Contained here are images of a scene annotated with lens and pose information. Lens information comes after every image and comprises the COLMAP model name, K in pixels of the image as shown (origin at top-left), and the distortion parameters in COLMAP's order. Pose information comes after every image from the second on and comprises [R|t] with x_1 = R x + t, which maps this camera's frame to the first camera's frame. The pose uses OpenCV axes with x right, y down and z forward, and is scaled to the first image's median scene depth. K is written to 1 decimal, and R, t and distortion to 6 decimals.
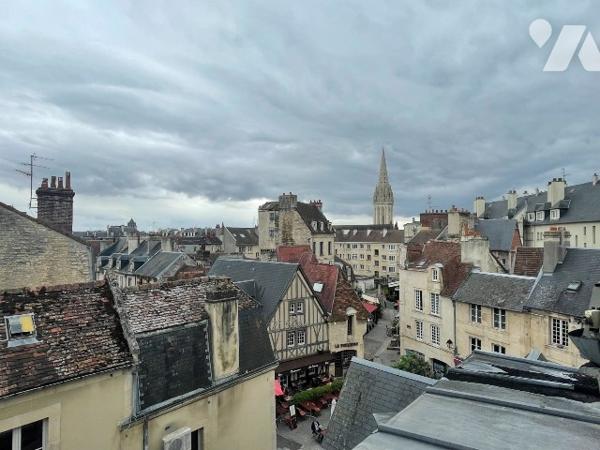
lens RADIAL K [[338.4, 0, 294.9], [0, 338.4, 226.0], [0, 0, 1]] dist [-0.001457, 0.000577]
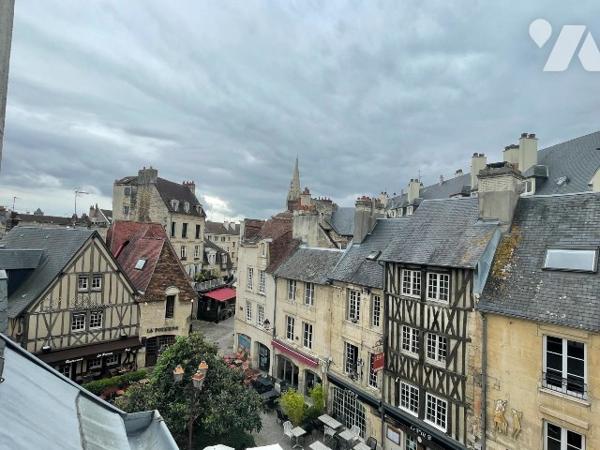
lens RADIAL K [[307.4, 0, 301.2], [0, 307.4, 230.4], [0, 0, 1]] dist [-0.011256, 0.005959]
pose [[0.972861, 0.054028, 0.224994, 0.340203], [-0.053107, 0.998537, -0.010150, 0.098288], [-0.225213, -0.002074, 0.974307, 0.174021]]
